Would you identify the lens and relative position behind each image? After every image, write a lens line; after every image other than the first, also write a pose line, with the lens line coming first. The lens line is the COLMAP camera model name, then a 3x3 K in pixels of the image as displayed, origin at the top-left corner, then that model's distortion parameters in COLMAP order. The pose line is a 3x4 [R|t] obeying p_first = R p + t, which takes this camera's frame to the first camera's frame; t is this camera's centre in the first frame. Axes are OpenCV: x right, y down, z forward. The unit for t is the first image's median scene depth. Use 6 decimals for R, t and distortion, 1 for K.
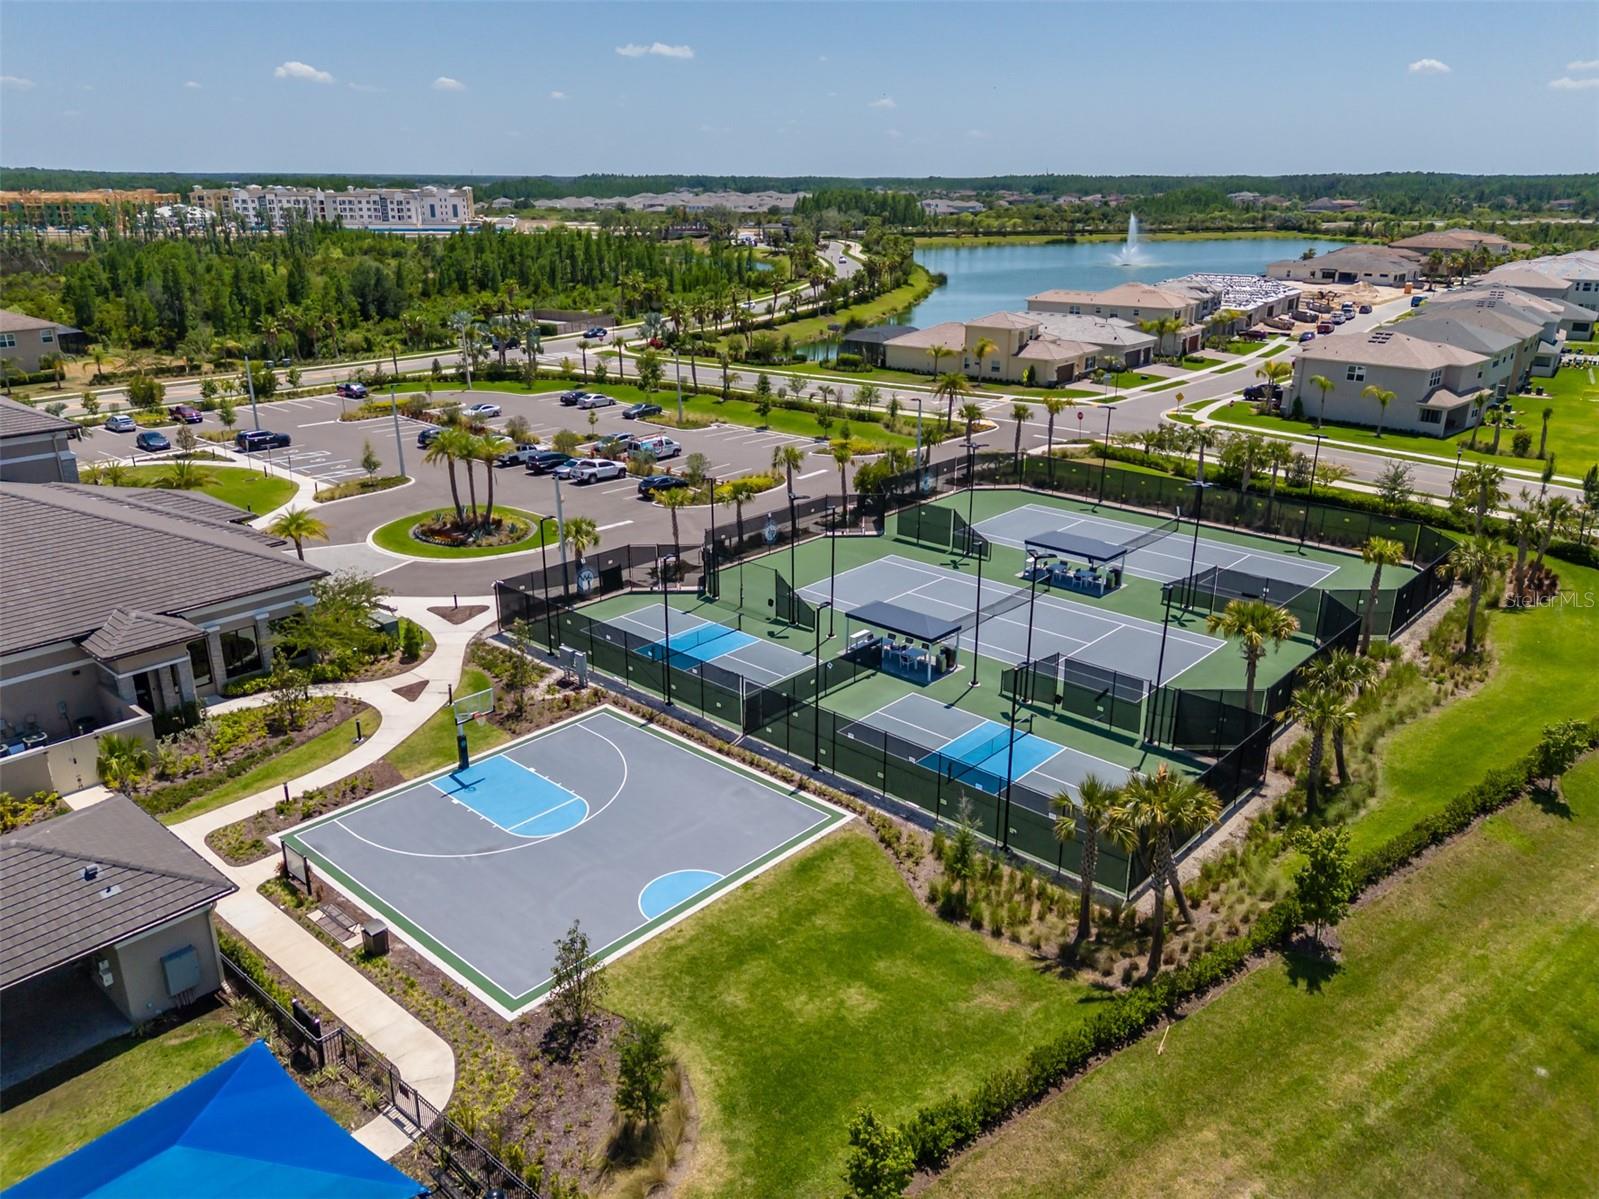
lens RADIAL K [[1164.8, 0, 799.5], [0, 1164.8, 599.5], [0, 0, 1]] dist [0.093494, -0.102911]
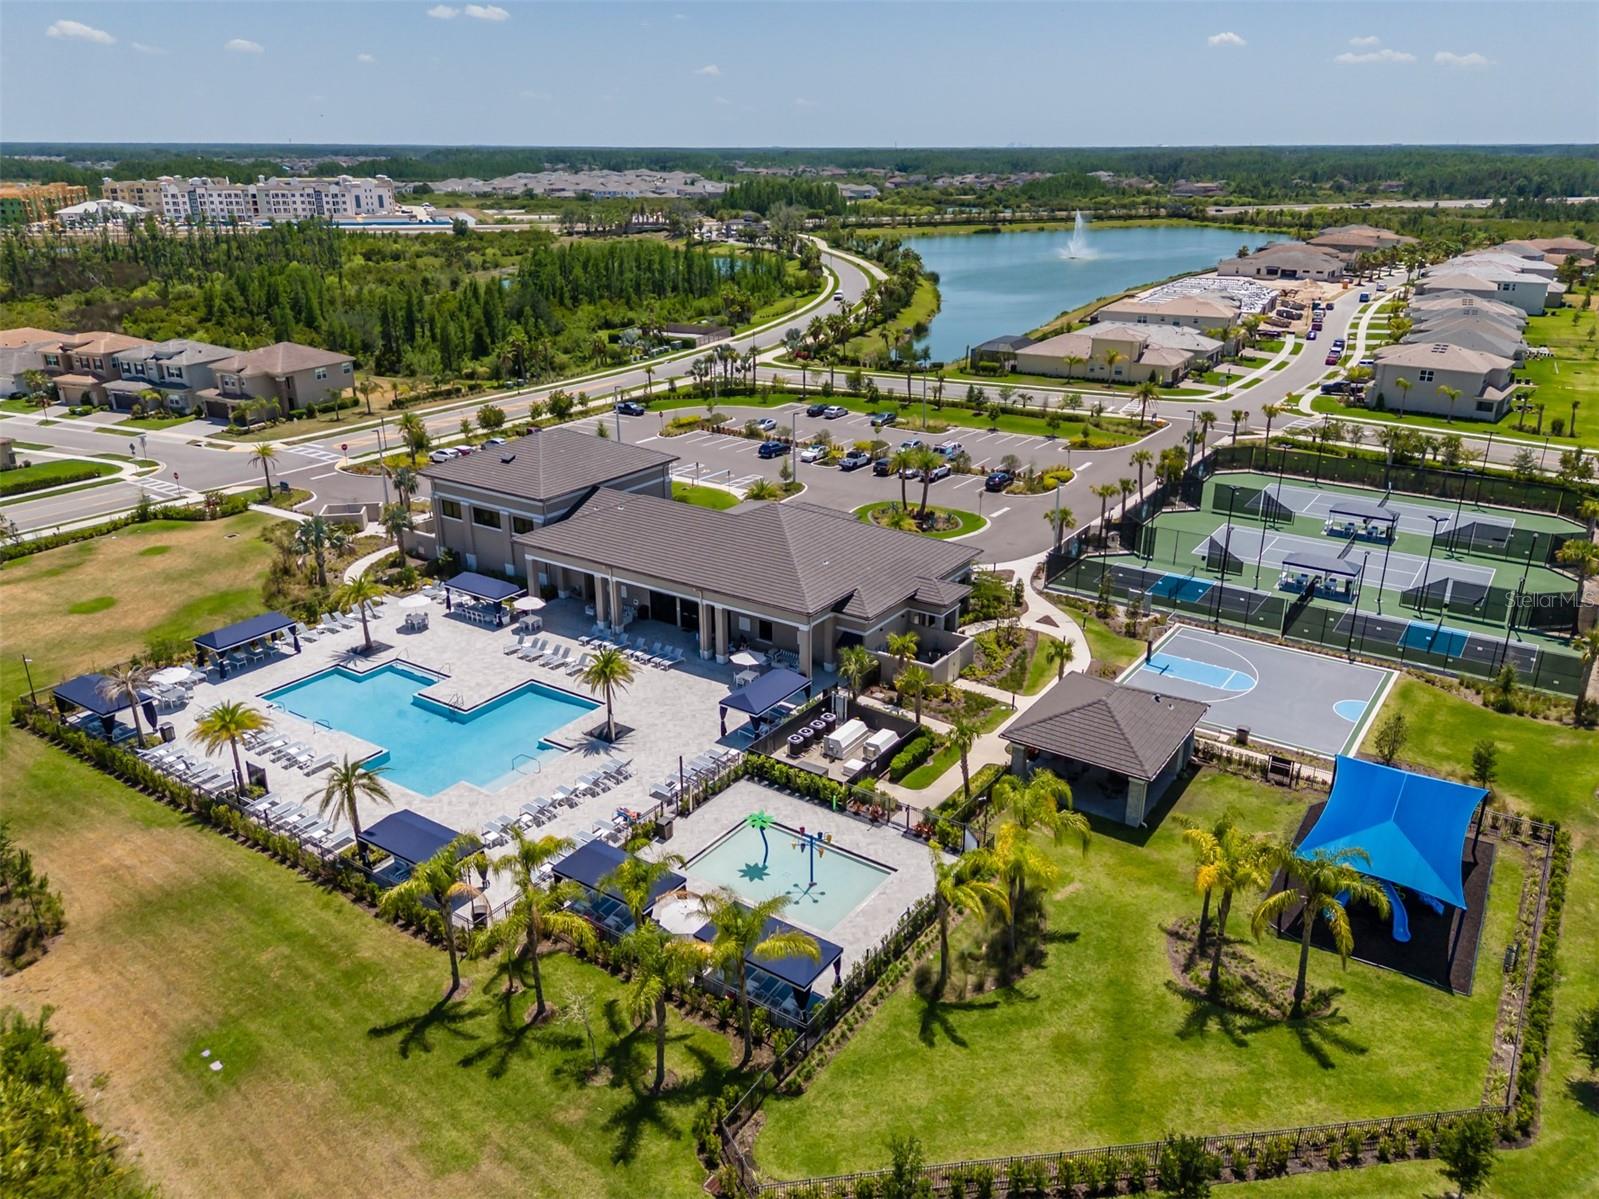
lens RADIAL K [[1164.8, 0, 799.5], [0, 1164.8, 599.5], [0, 0, 1]] dist [0.093494, -0.102911]
pose [[0.991007, -0.049383, 0.124366, -0.611671], [0.046454, 0.998573, 0.026347, -0.006930], [-0.125490, -0.020332, 0.991887, -0.377142]]
